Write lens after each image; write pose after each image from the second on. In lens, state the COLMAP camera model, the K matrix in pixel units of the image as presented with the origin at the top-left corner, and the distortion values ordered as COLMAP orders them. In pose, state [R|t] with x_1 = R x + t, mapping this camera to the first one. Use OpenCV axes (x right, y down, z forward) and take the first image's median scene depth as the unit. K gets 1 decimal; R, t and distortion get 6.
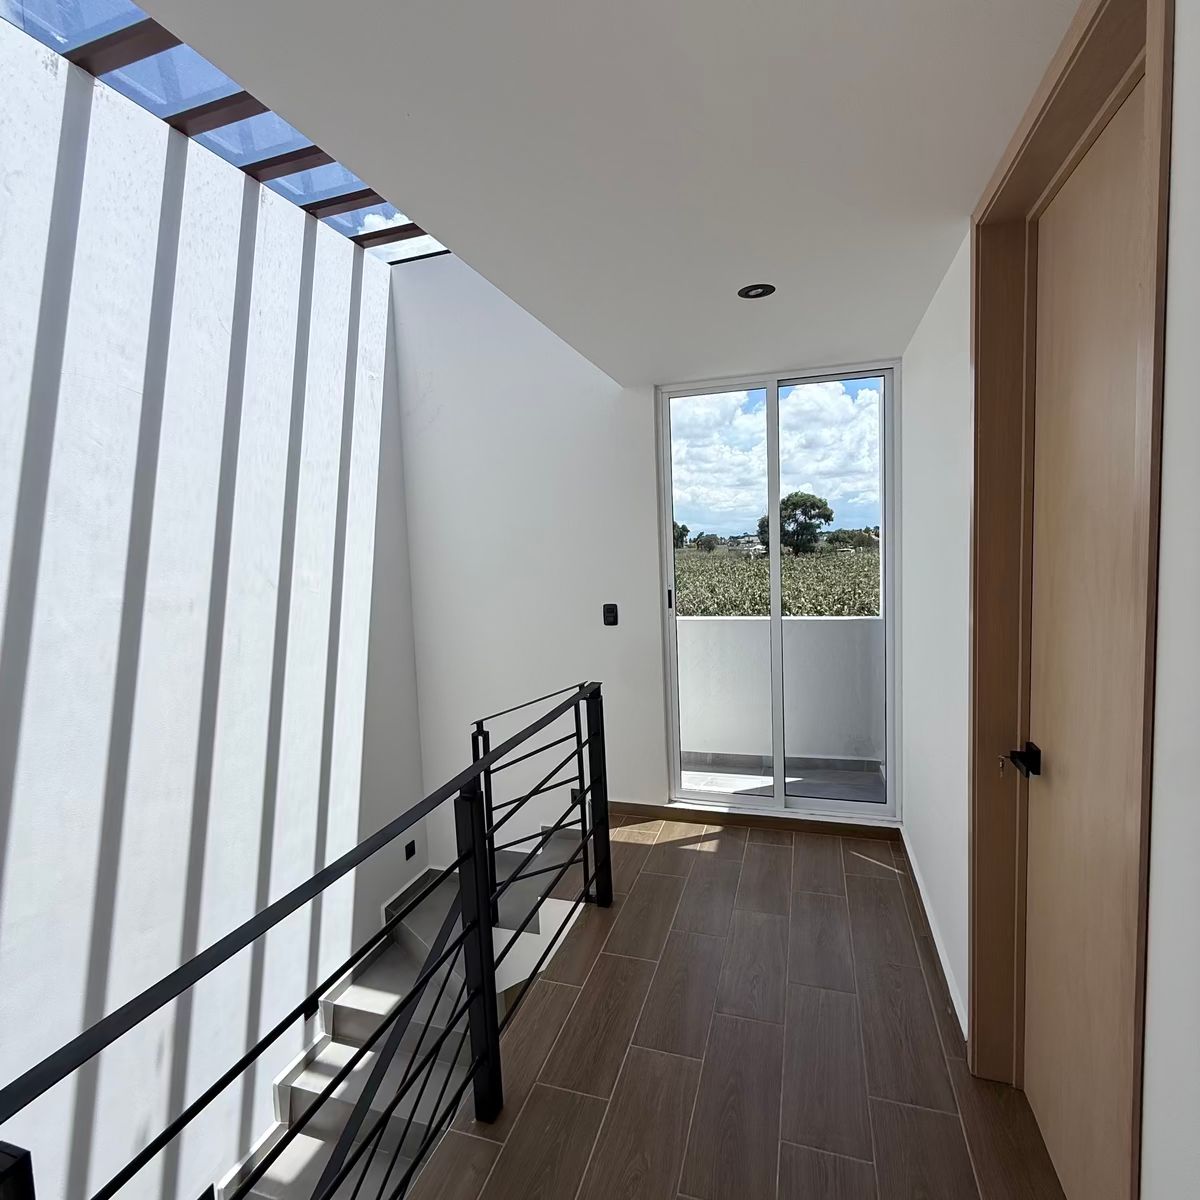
lens RADIAL K [[638.2, 0, 600.0], [0, 638.2, 600.0], [0, 0, 1]] dist [-0.000307, -0.000597]
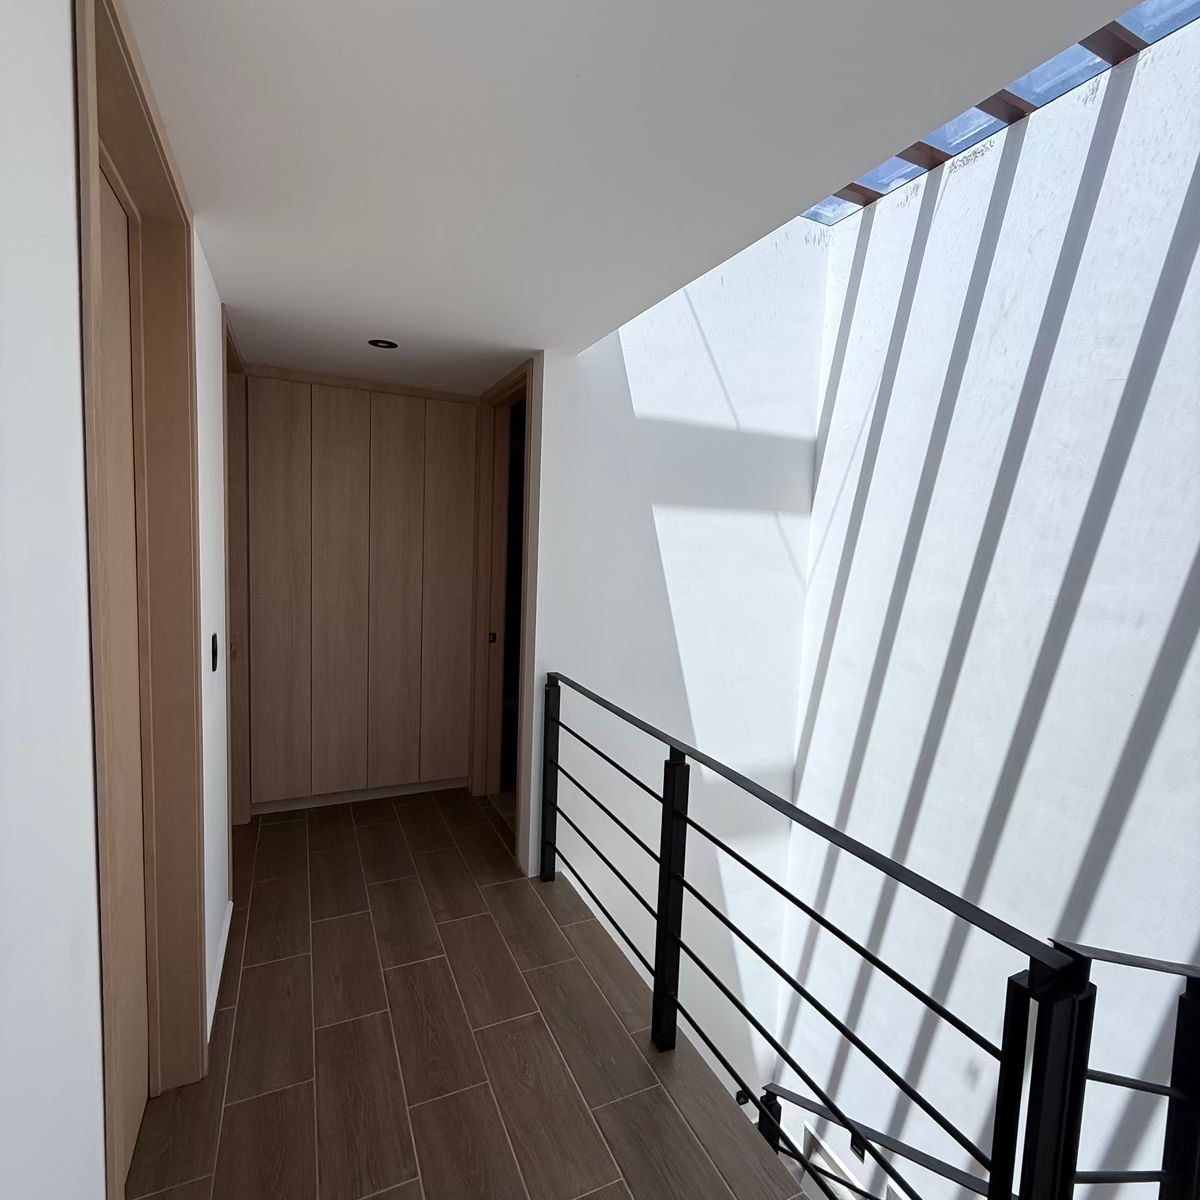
lens RADIAL K [[638.2, 0, 600.0], [0, 638.2, 600.0], [0, 0, 1]] dist [-0.000307, -0.000597]
pose [[-0.727392, 0.075914, -0.682010, 0.501086], [-0.071605, 0.980040, 0.185457, -0.139316], [0.682476, 0.183736, -0.707438, 1.272188]]
